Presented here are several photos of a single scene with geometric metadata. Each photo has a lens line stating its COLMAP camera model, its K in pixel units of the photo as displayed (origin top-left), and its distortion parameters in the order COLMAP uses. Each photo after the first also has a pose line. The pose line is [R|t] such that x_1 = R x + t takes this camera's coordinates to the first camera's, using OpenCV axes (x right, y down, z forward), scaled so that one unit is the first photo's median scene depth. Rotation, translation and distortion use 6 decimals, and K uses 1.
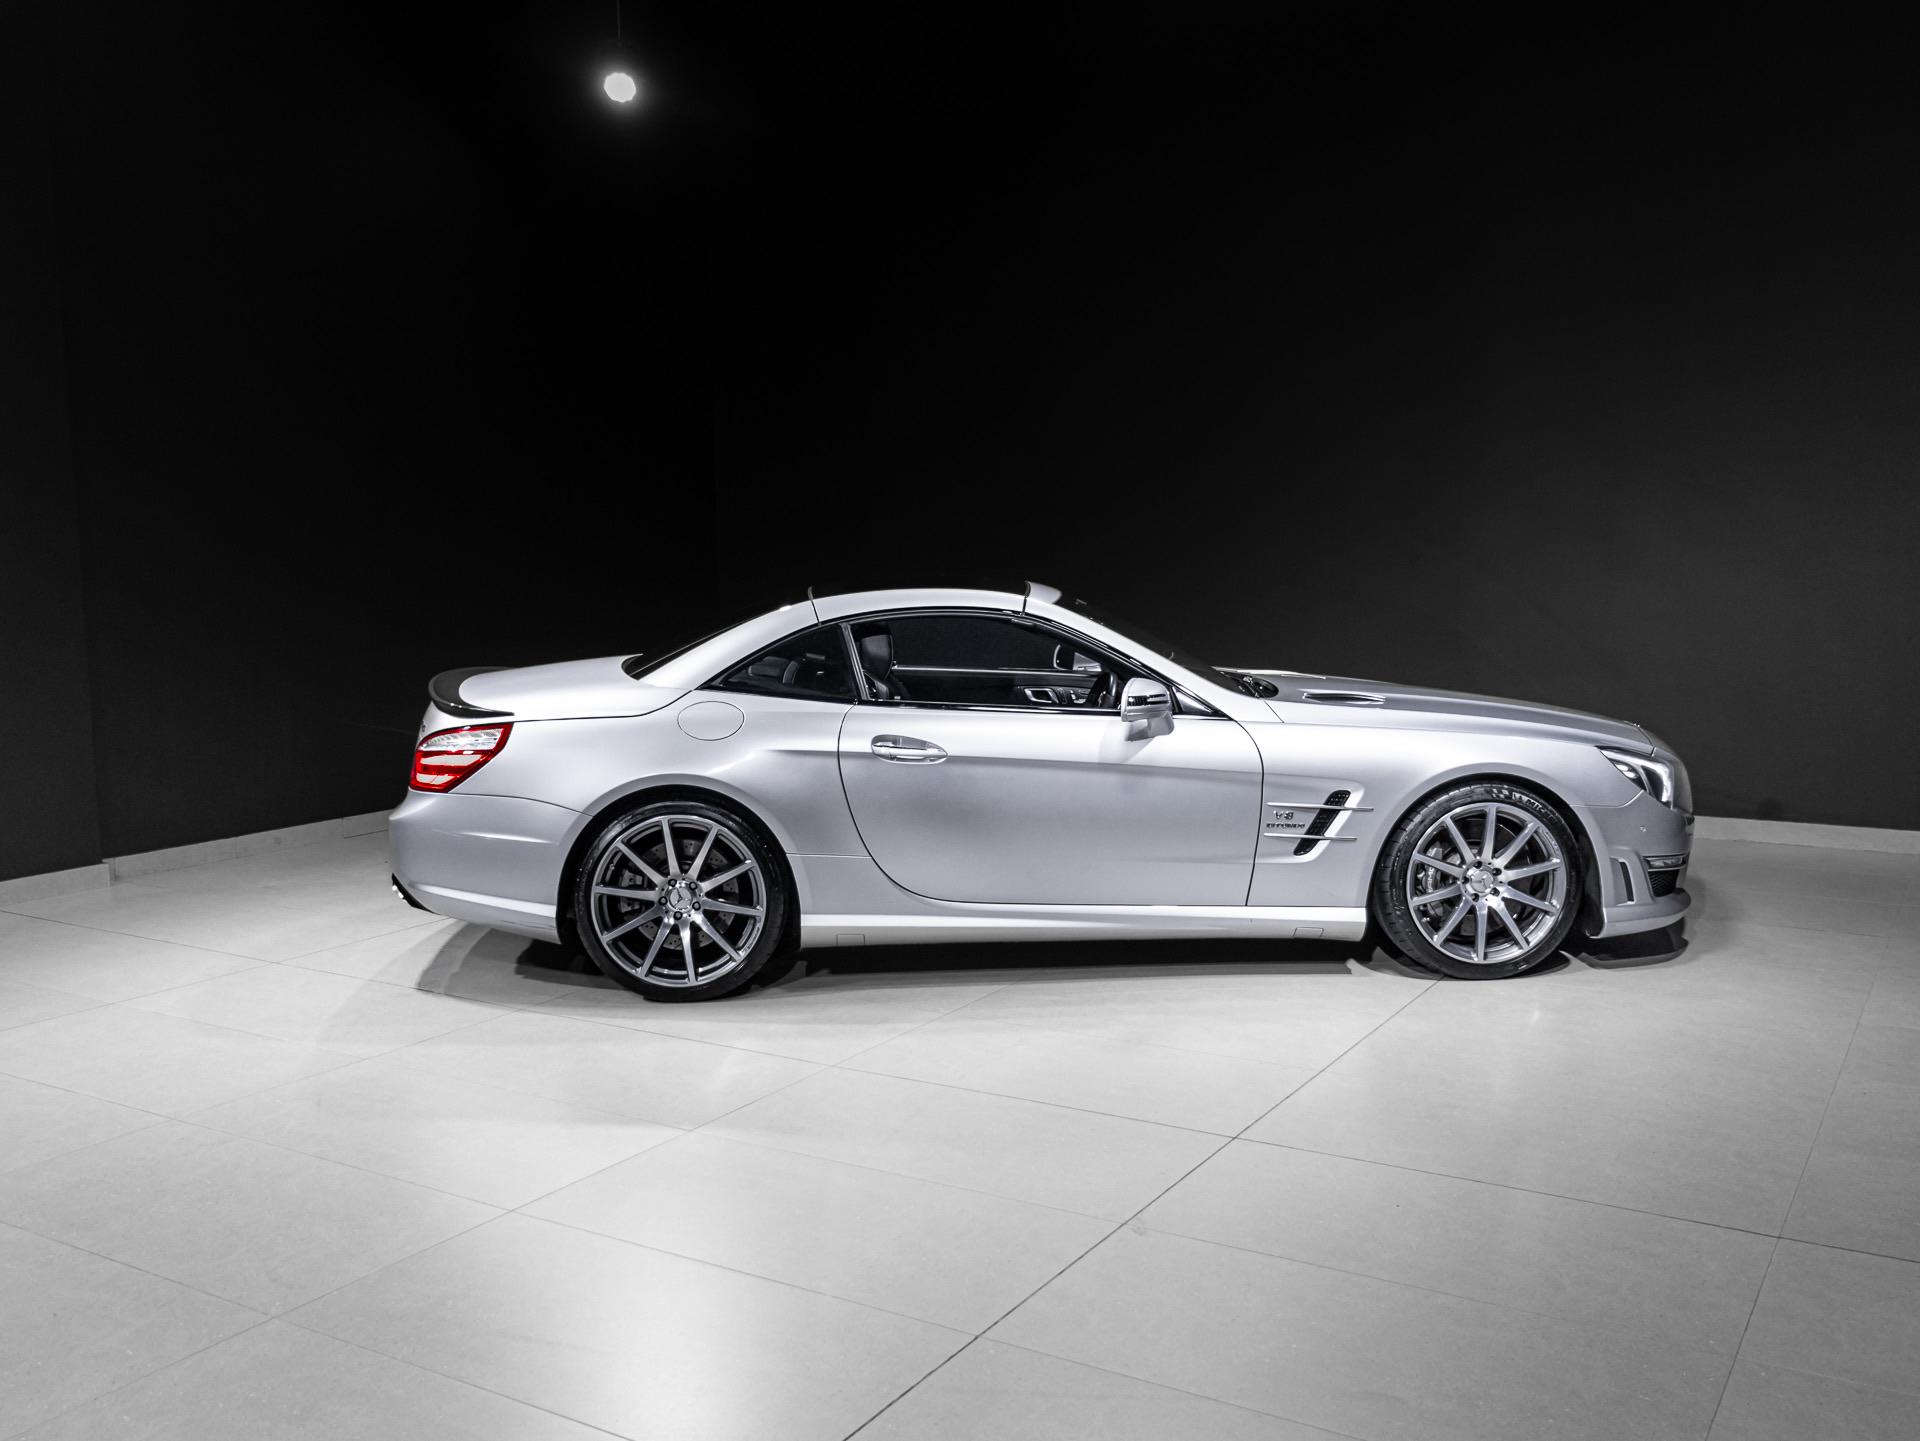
lens RADIAL K [[1710.1, 0, 971.3], [0, 1710.1, 725.7], [0, 0, 1]] dist [0.016628, 0.001535]
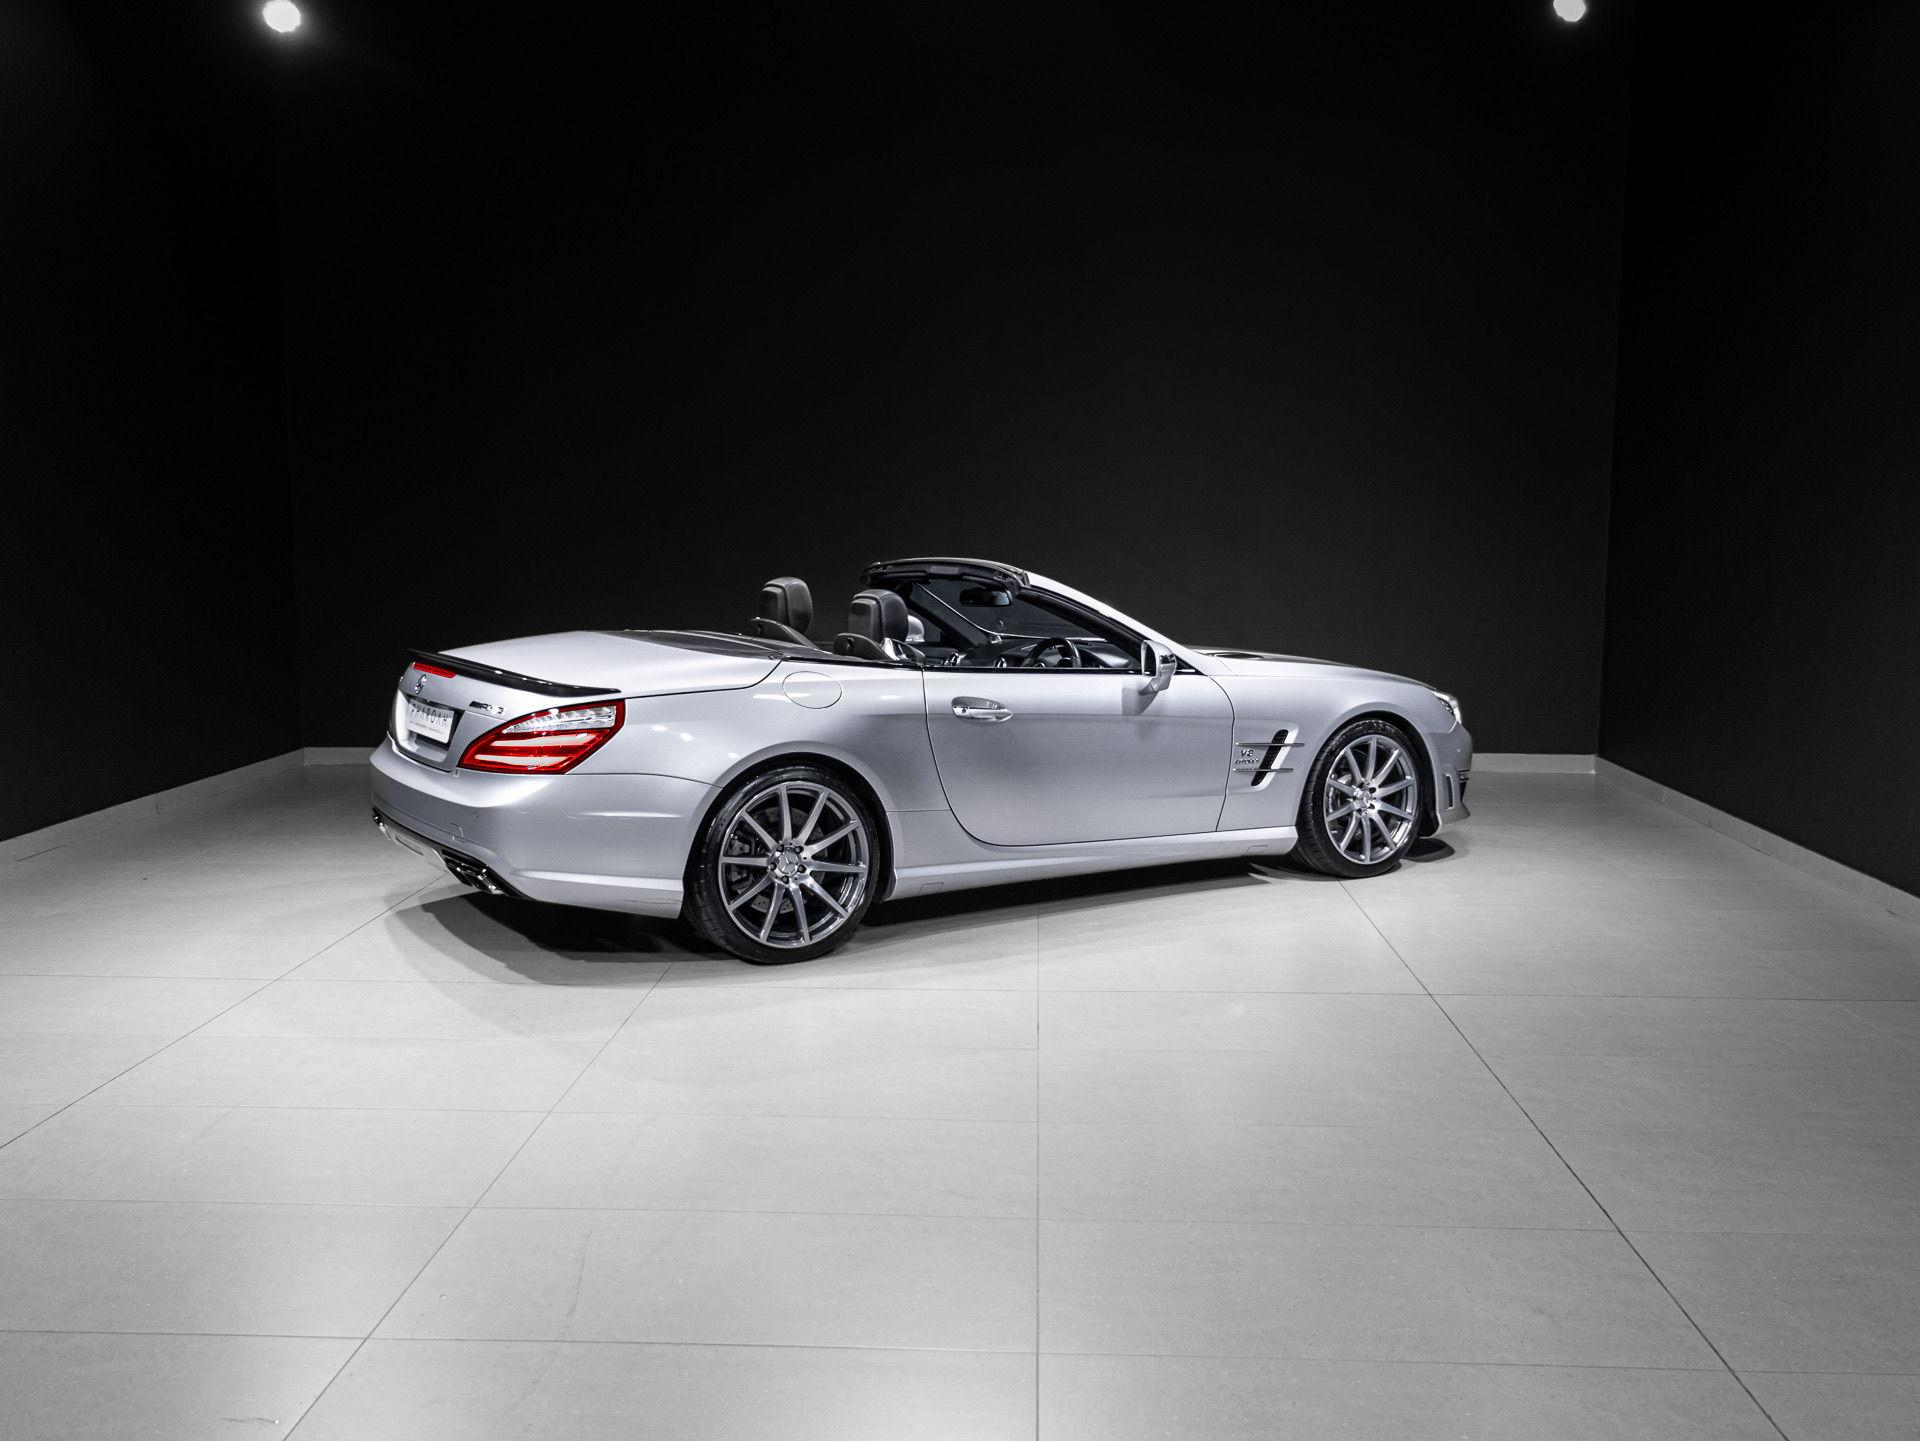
lens RADIAL K [[1786.9, 0, 953.9], [0, 1786.9, 733.1], [0, 0, 1]] dist [-0.000656, -0.004062]
pose [[0.877071, -0.046296, 0.478125, -0.594210], [0.041372, 0.998927, 0.020833, 0.004033], [-0.478576, 0.001509, 0.878045, 0.000948]]
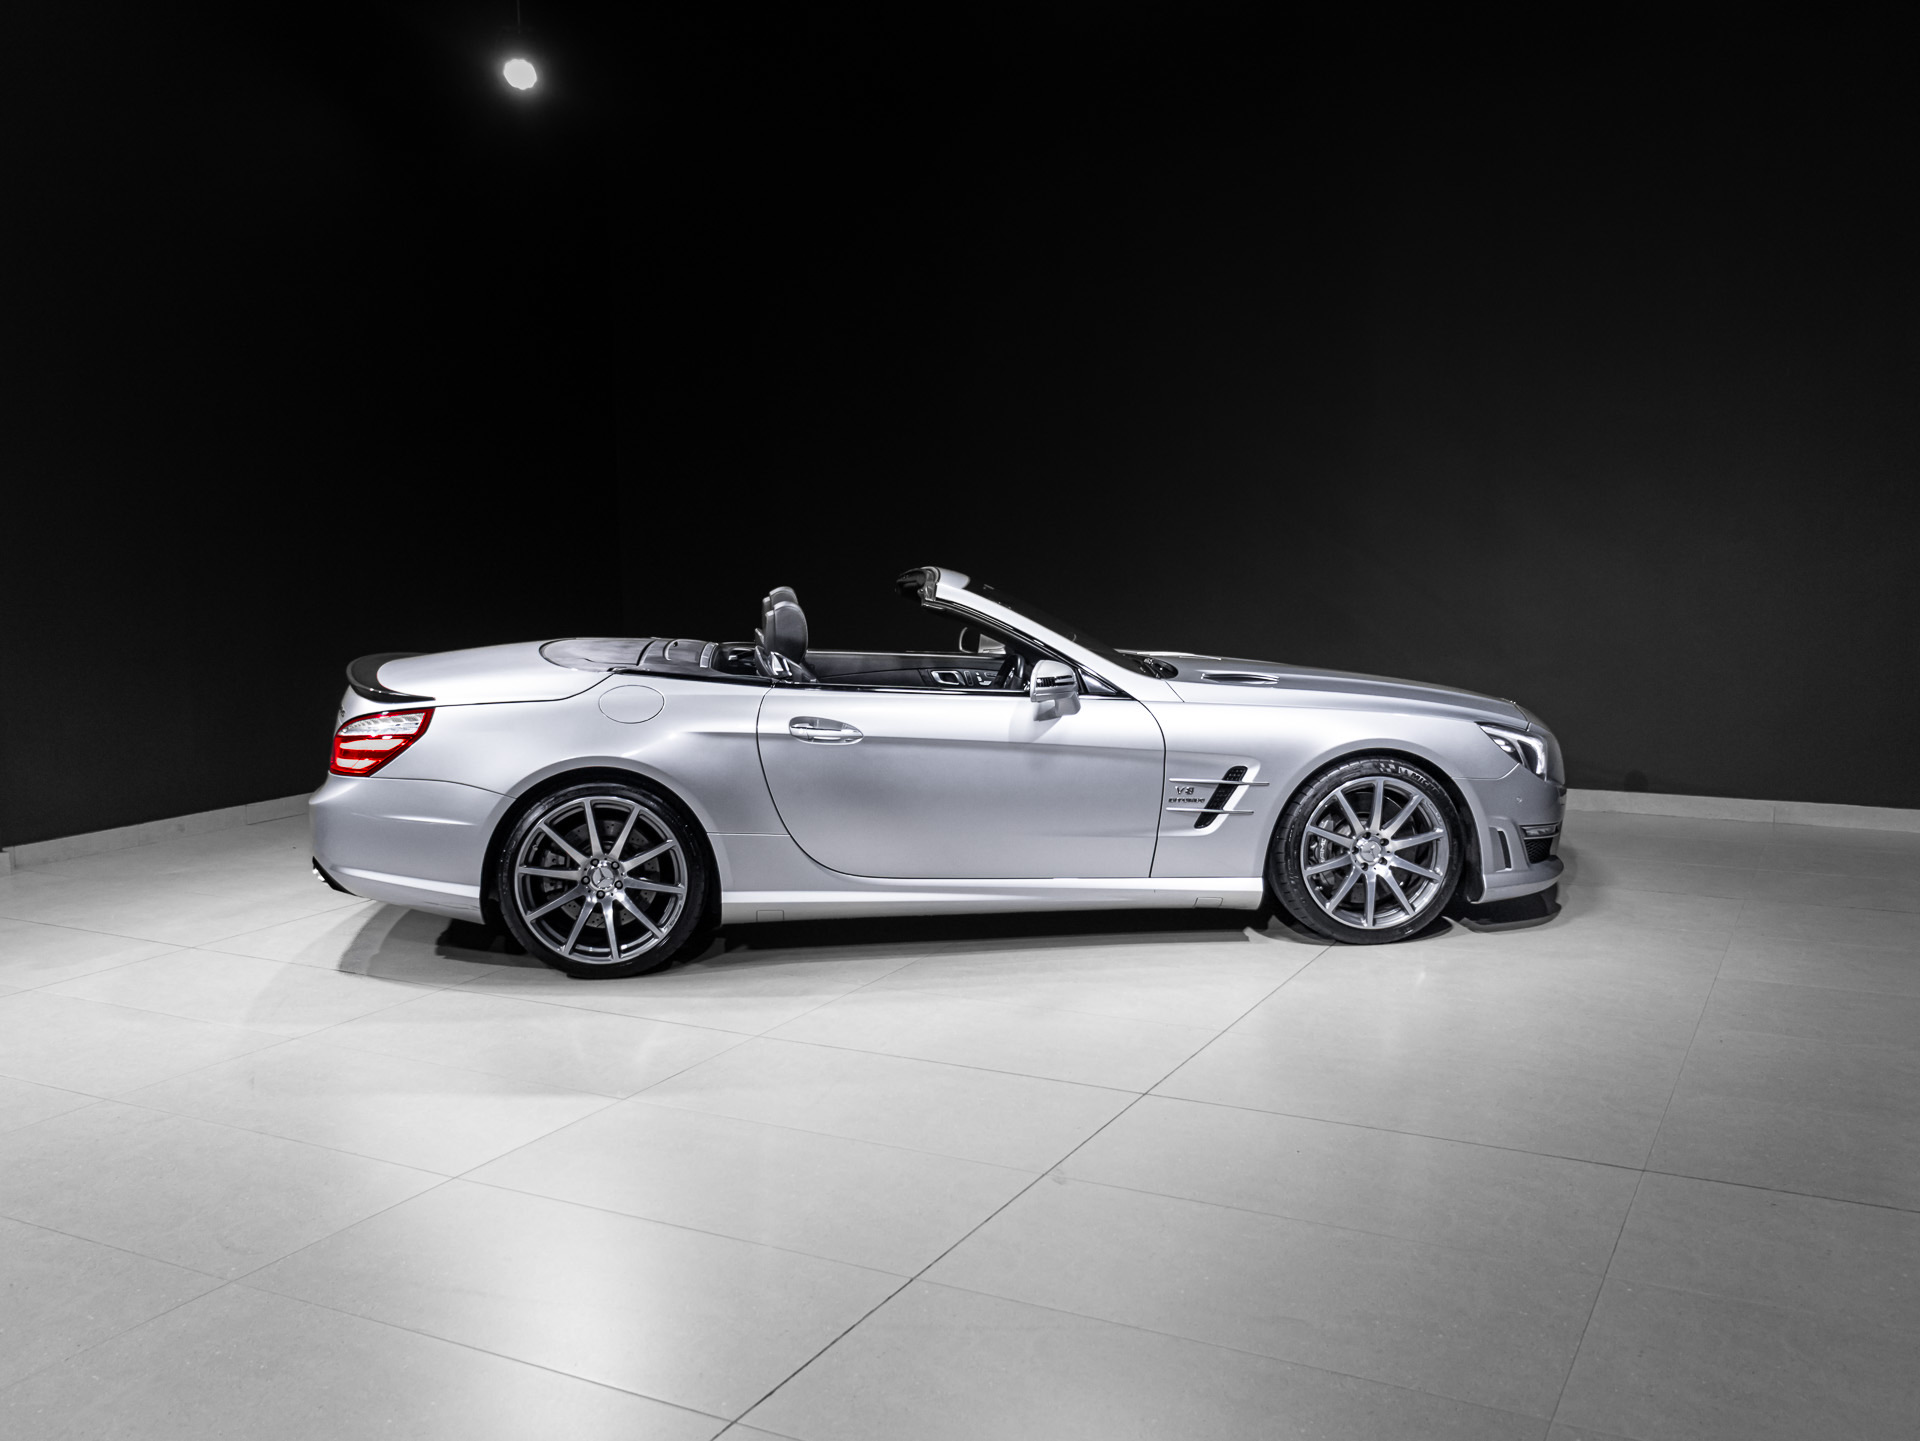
lens RADIAL K [[1710.1, 0, 971.3], [0, 1710.1, 725.7], [0, 0, 1]] dist [0.016628, 0.001535]
pose [[0.997869, -0.007792, 0.064778, -0.015375], [0.007171, 0.999926, 0.009819, 0.001456], [-0.064849, -0.009334, 0.997851, -0.036188]]
